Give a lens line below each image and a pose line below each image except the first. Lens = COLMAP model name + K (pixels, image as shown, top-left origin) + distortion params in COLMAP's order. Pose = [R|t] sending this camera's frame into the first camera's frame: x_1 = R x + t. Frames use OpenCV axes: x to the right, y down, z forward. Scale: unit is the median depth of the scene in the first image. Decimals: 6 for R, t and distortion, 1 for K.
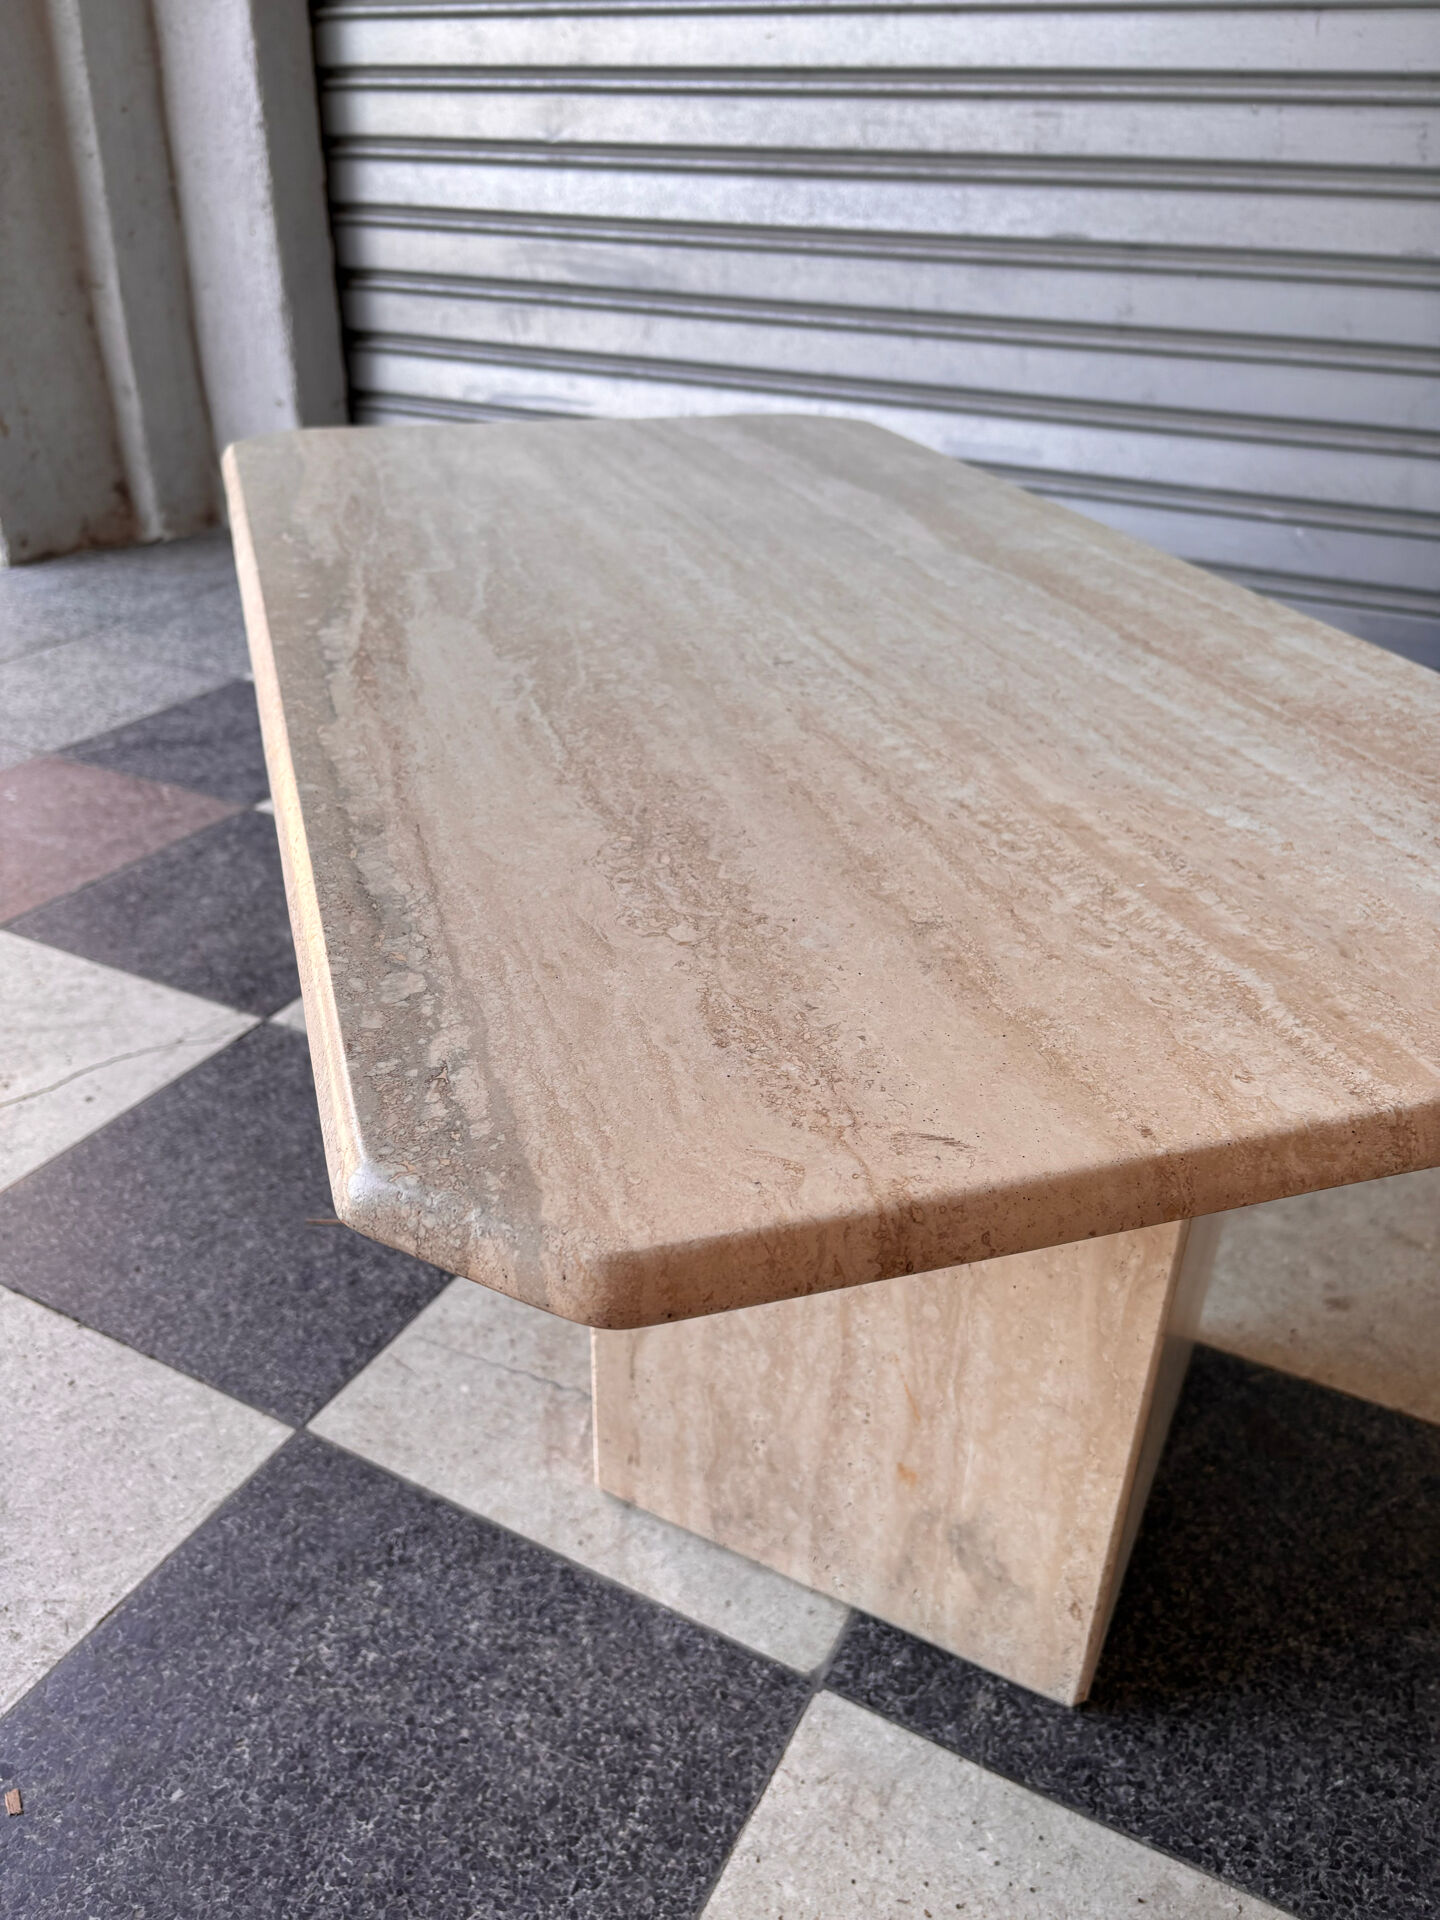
lens RADIAL K [[1464.9, 0, 710.1], [0, 1464.9, 962.5], [0, 0, 1]] dist [0.043112, -0.054148]
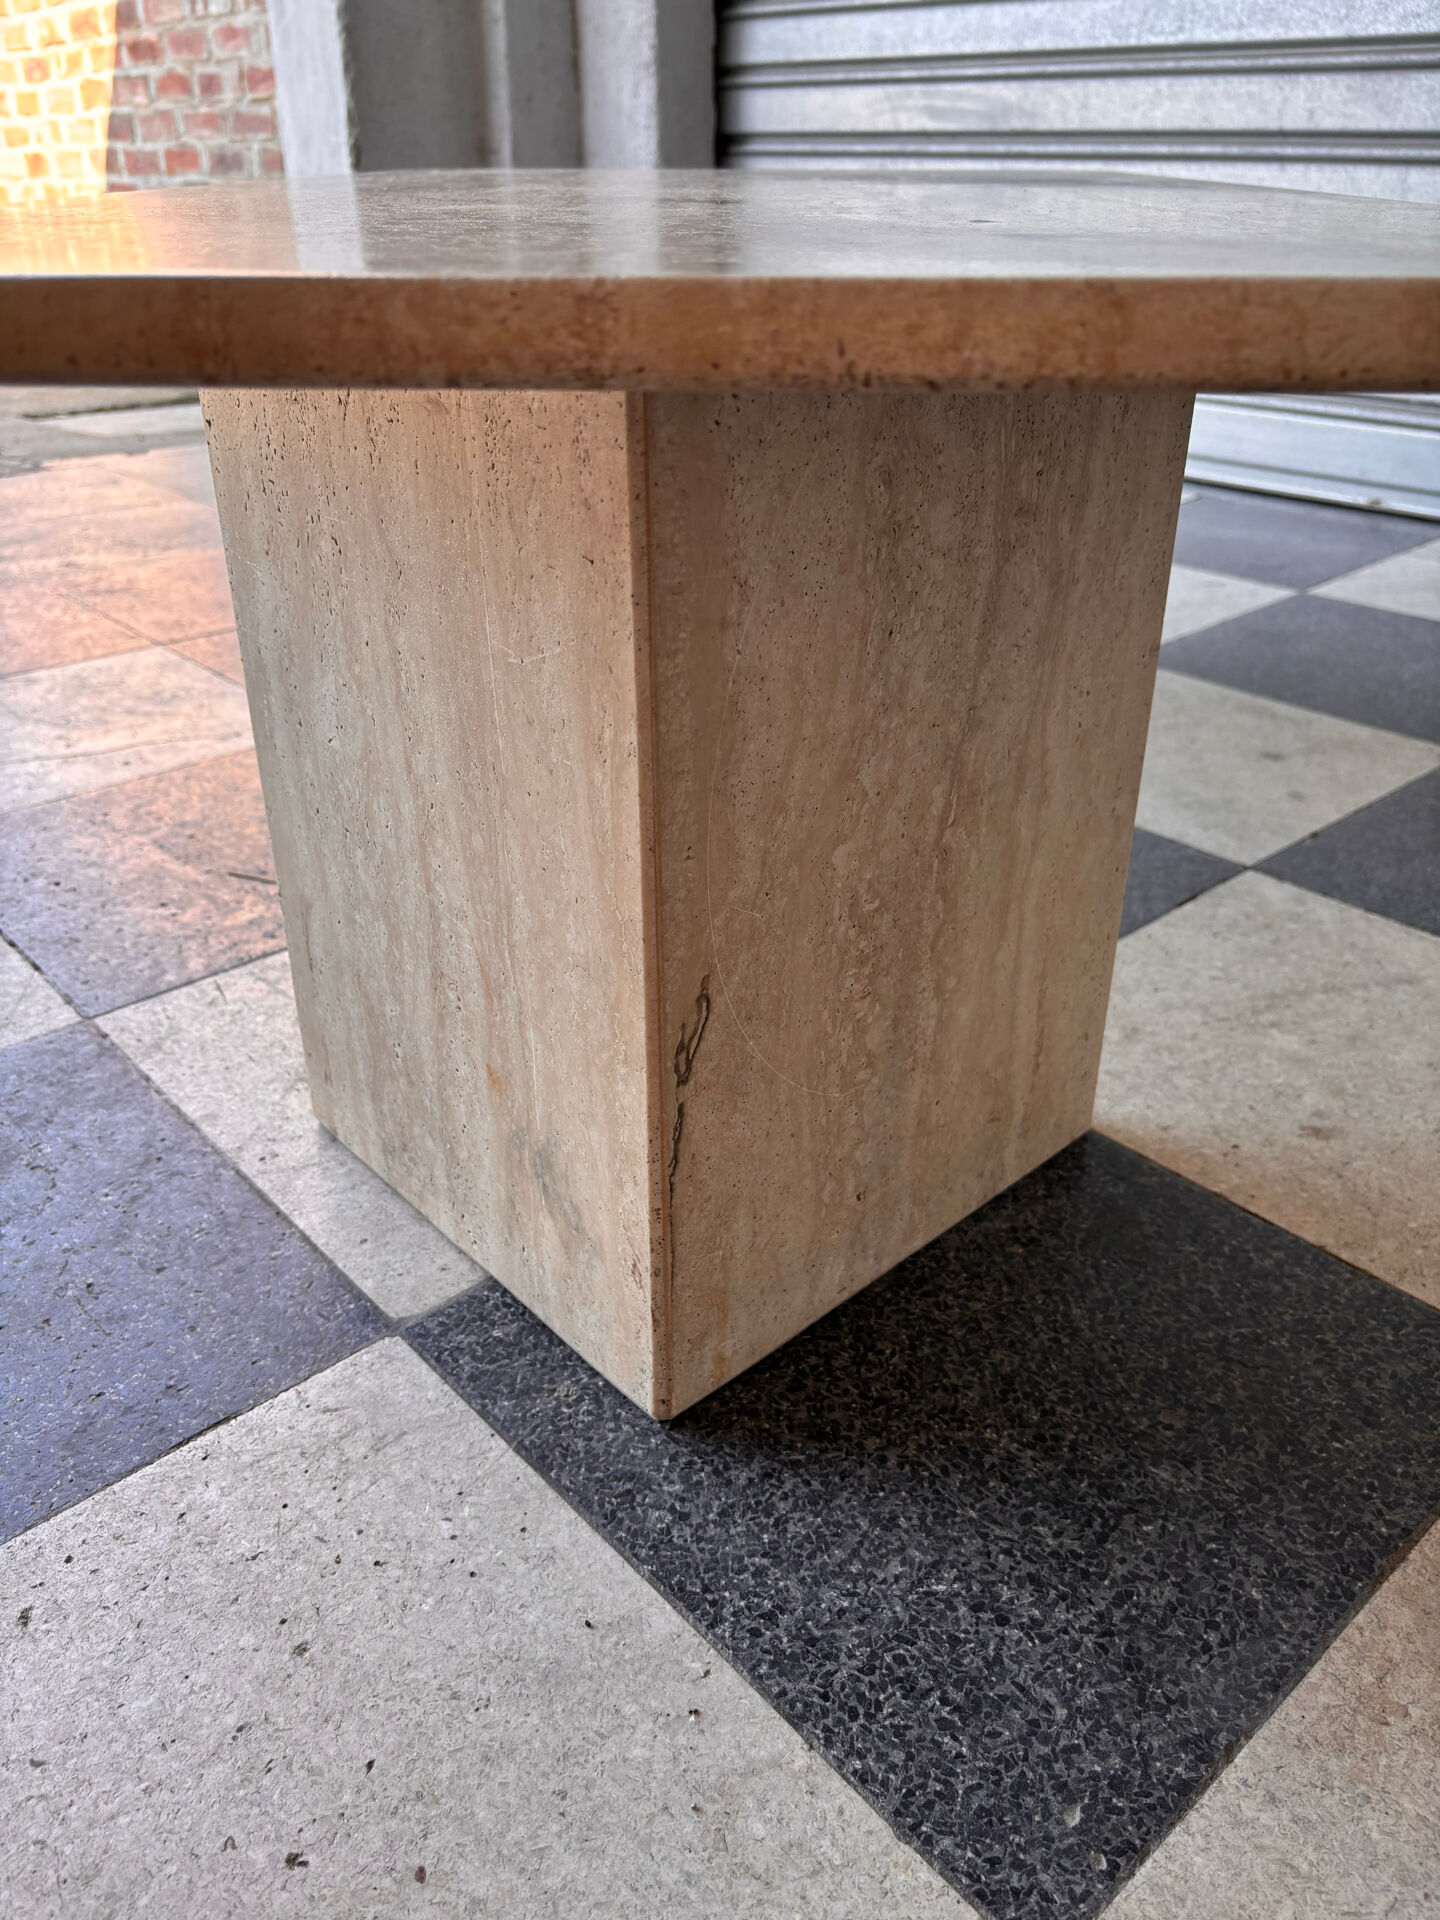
lens RADIAL K [[1464.9, 0, 732.6], [0, 1464.9, 956.8], [0, 0, 1]] dist [0.043112, -0.054148]
pose [[0.941834, 0.146058, -0.302680, 0.441170], [-0.151034, 0.988503, 0.007038, 0.224246], [0.300229, 0.039087, 0.953066, 0.227119]]
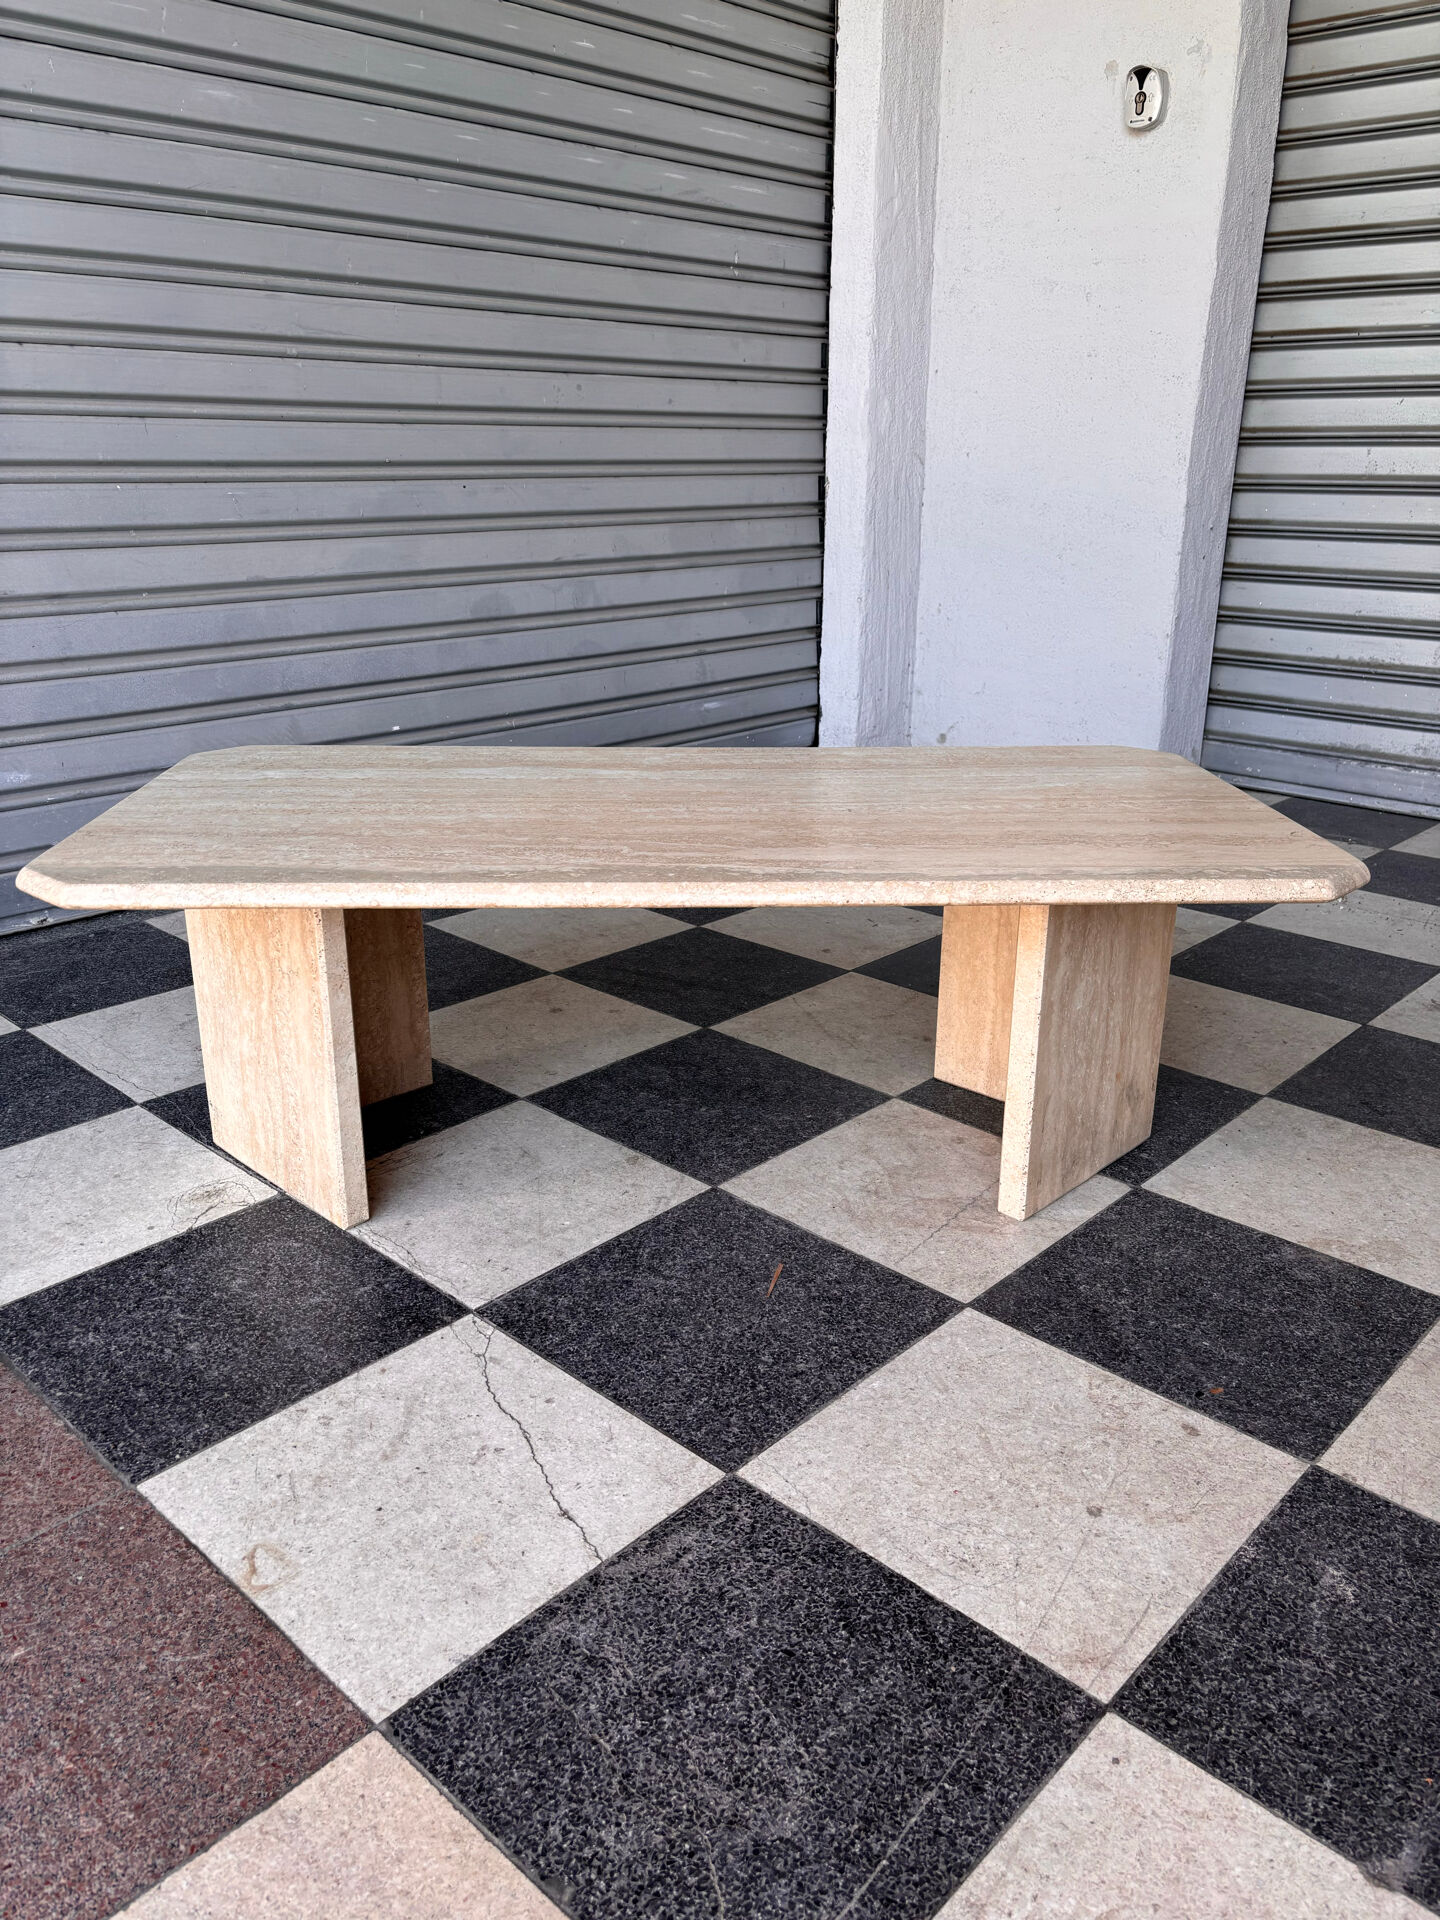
lens RADIAL K [[1461.9, 0, 717.8], [0, 1461.9, 962.7], [0, 0, 1]] dist [0.039180, -0.045630]
pose [[0.257313, -0.337979, 0.905296, -1.854252], [0.472945, 0.861014, 0.187021, -0.488199], [-0.842682, 0.380032, 0.381396, 0.512023]]
